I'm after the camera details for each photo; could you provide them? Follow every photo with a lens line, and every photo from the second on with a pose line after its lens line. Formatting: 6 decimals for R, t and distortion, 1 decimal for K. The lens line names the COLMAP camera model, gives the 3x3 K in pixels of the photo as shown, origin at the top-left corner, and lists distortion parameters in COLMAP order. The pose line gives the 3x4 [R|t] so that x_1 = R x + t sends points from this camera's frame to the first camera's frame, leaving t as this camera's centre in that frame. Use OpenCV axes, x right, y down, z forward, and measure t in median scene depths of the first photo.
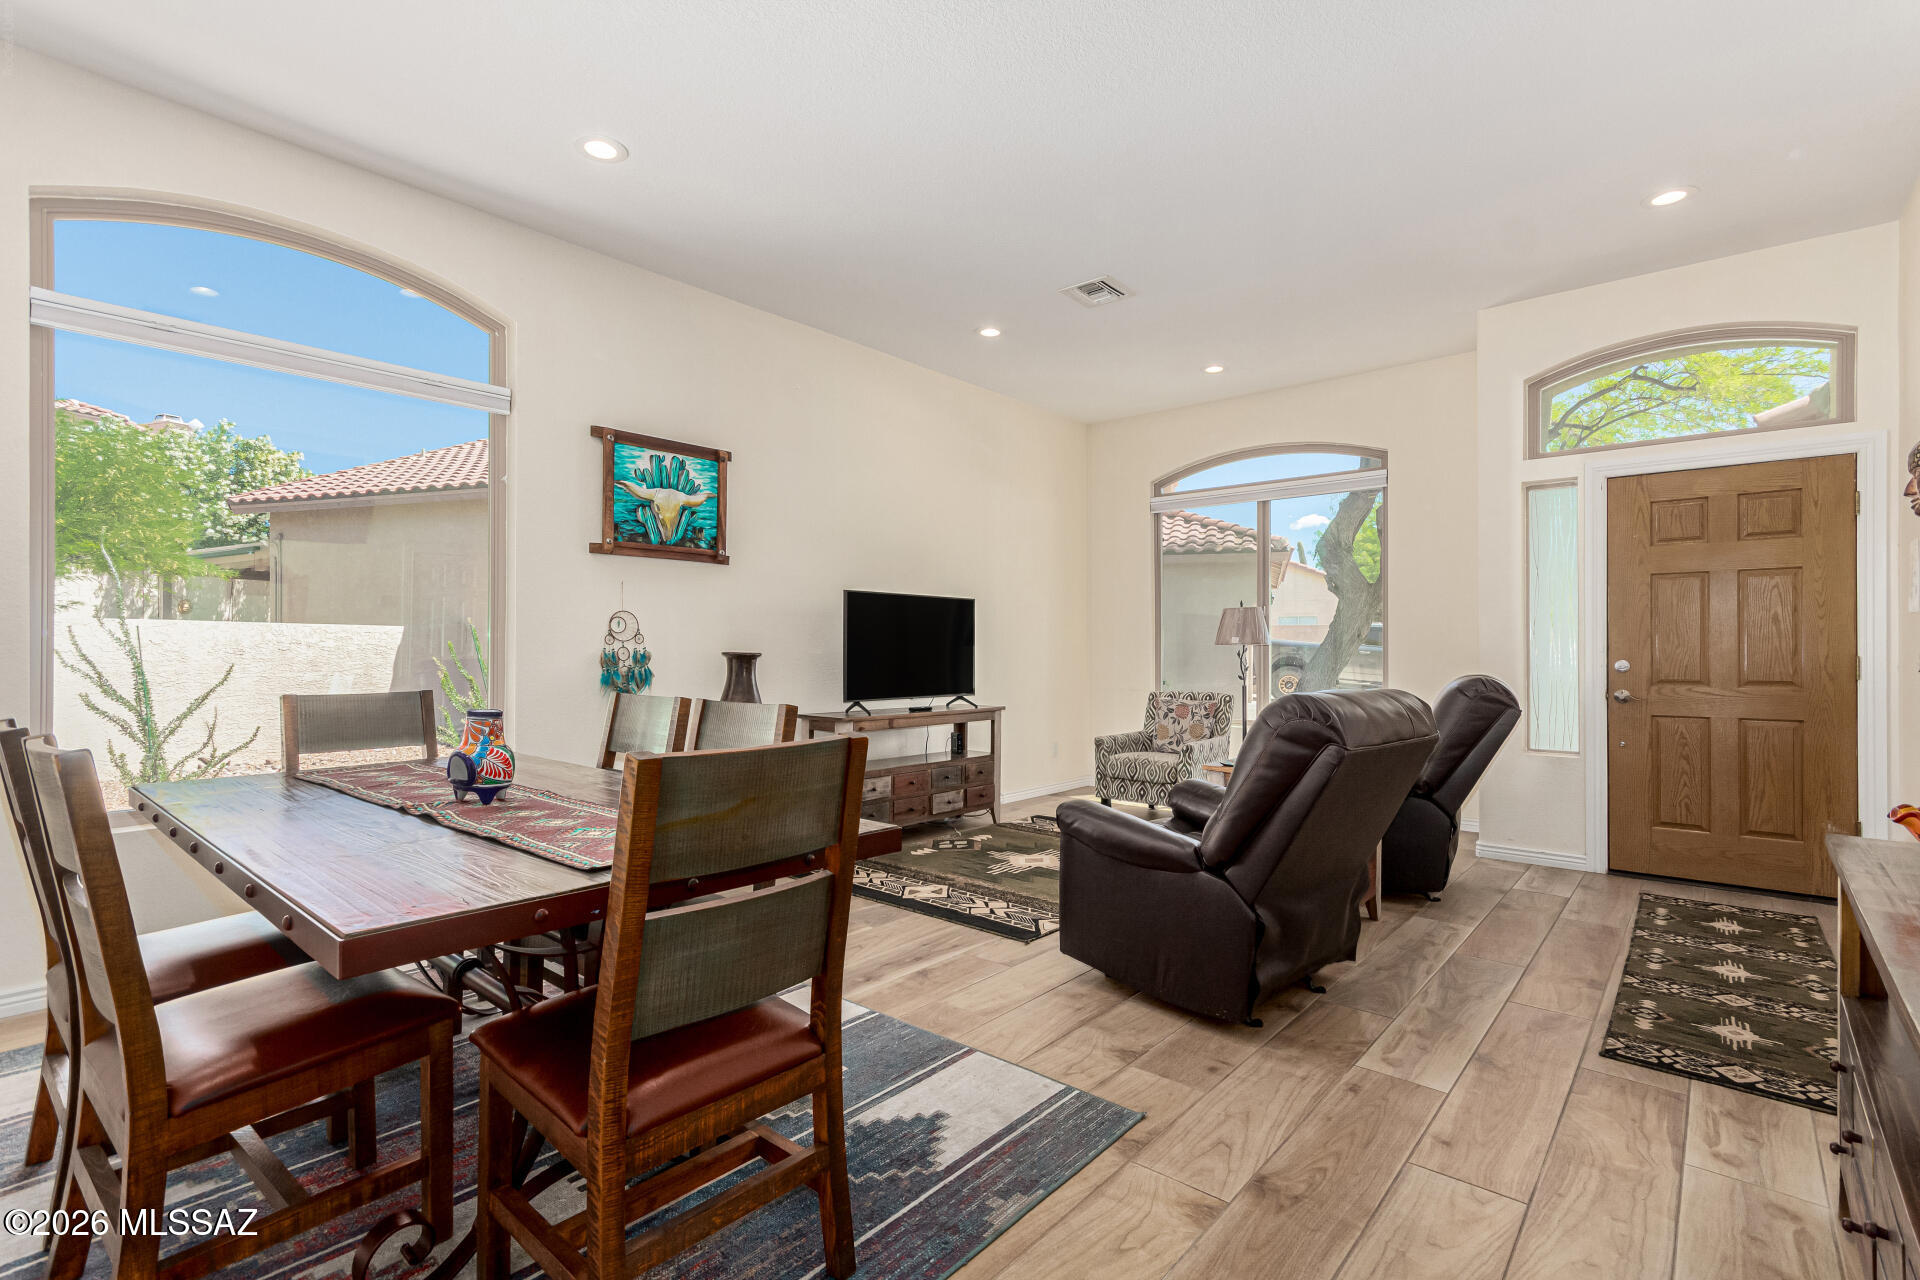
lens RADIAL K [[880.0, 0, 989.1], [0, 880.0, 646.9], [0, 0, 1]] dist [0.003036, 0.000383]
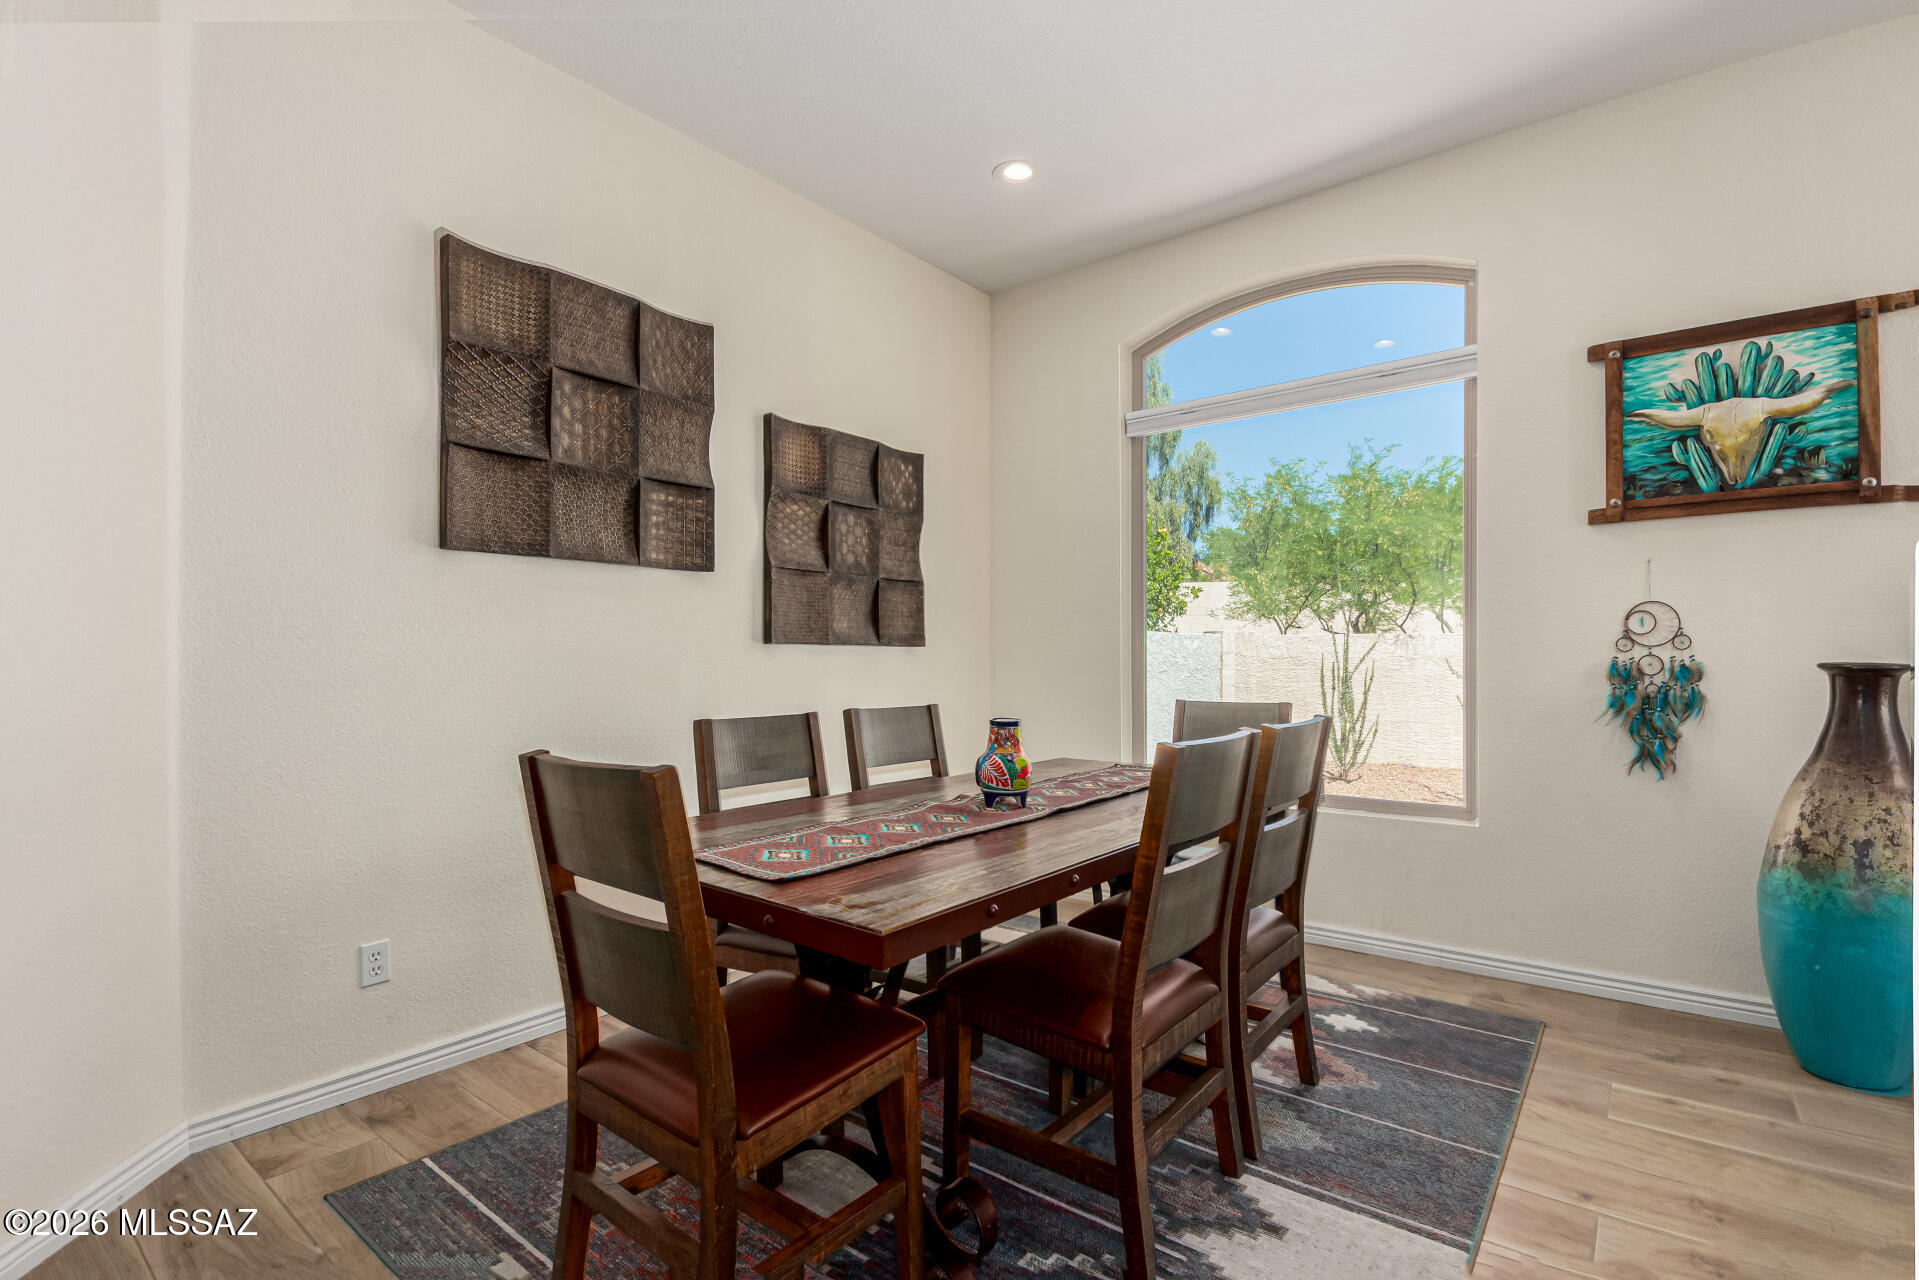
lens RADIAL K [[883.0, 0, 964.2], [0, 883.0, 649.4], [0, 0, 1]] dist [-0.000300, -0.012931]
pose [[0.029821, -0.011099, -0.999494, 0.238311], [0.005955, 0.999923, -0.010926, 0.000088], [0.999538, -0.005627, 0.029885, 0.448671]]
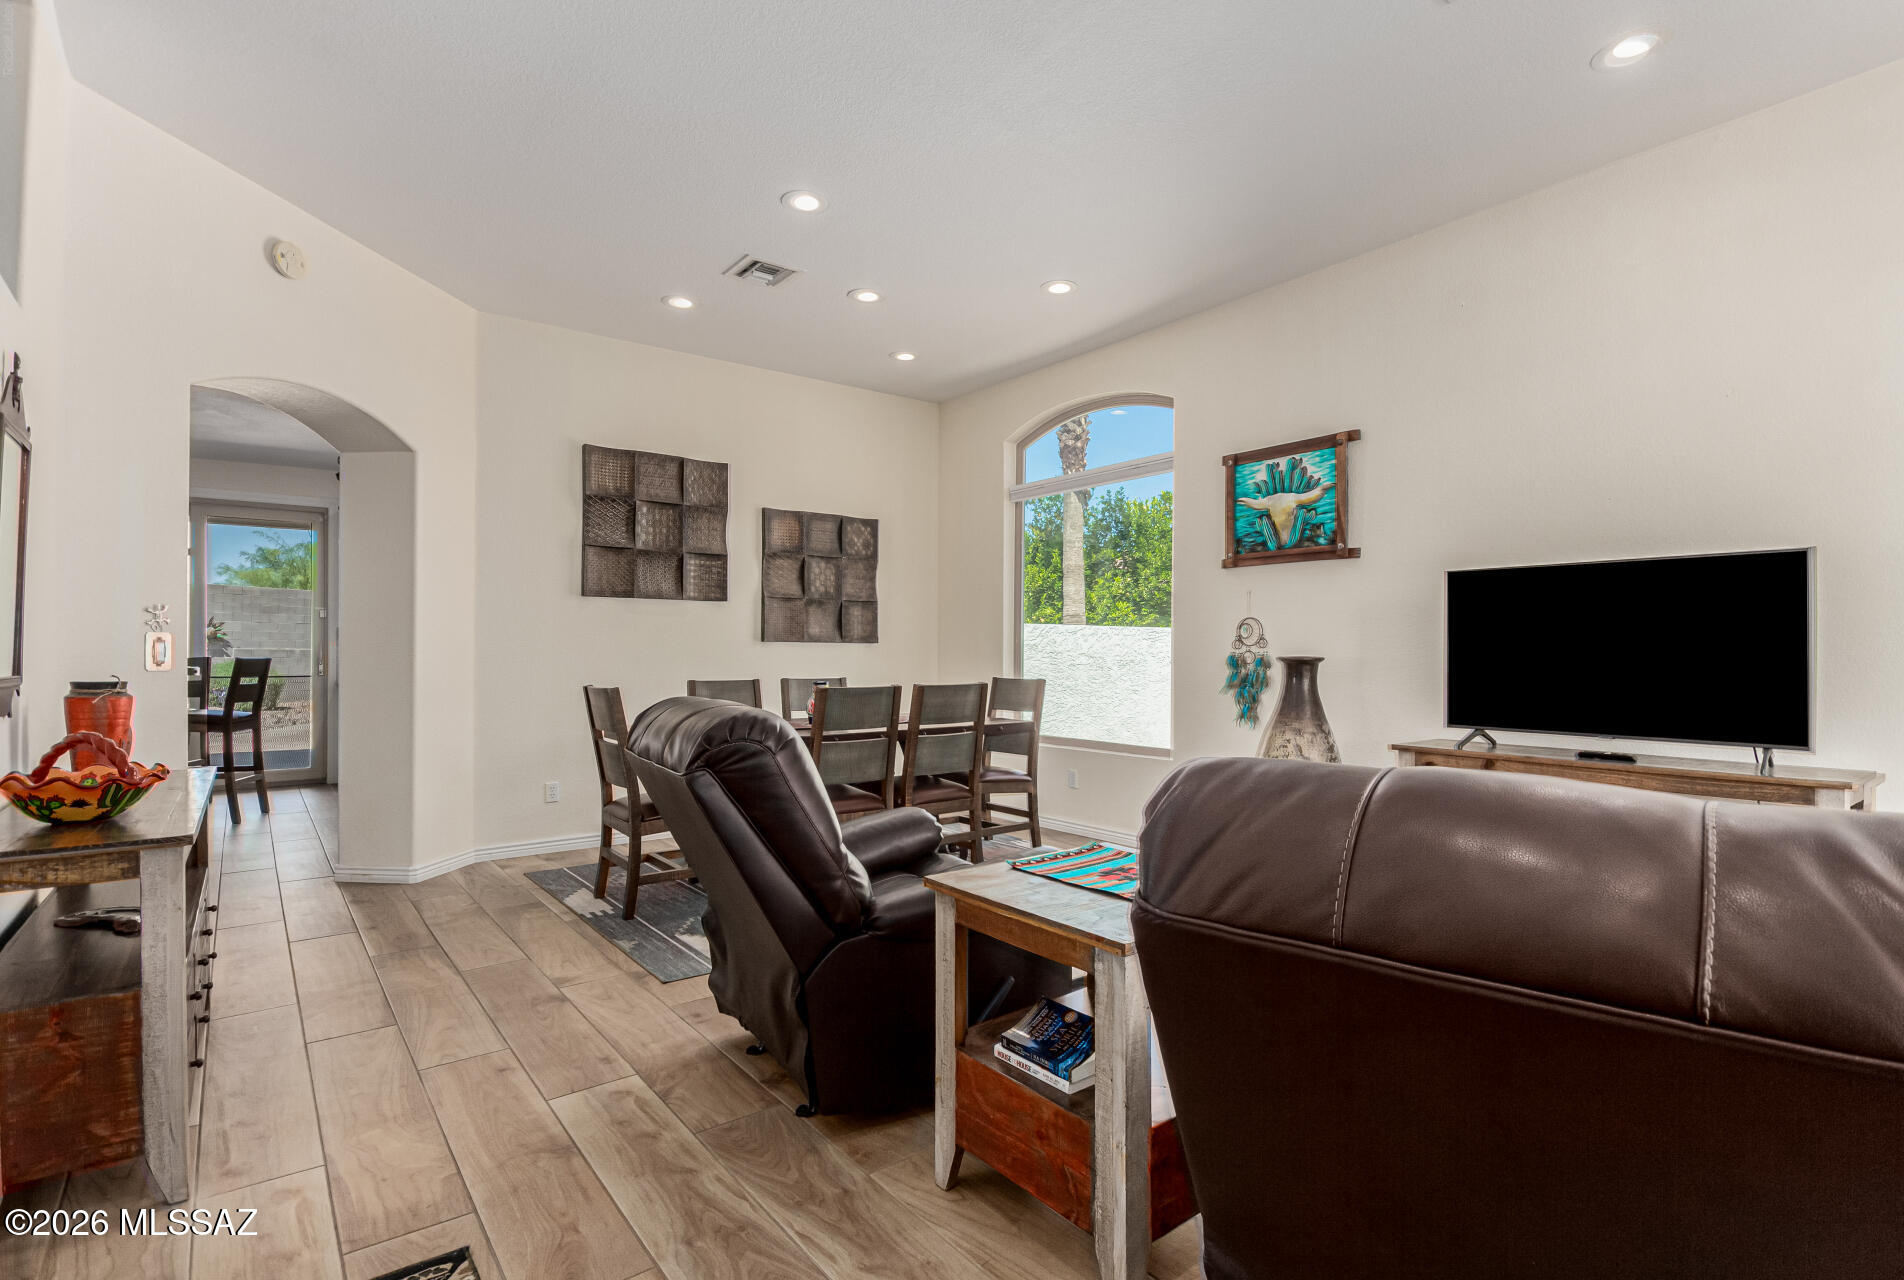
lens RADIAL K [[924.9, 0, 952.0], [0, 924.9, 640.0], [0, 0, 1]] dist [-0.013768, -0.000136]
pose [[-0.217551, -0.013403, -0.975957, 0.756561], [-0.000241, 0.999906, -0.013678, 0.002191], [0.976049, -0.002740, -0.217534, 0.880250]]
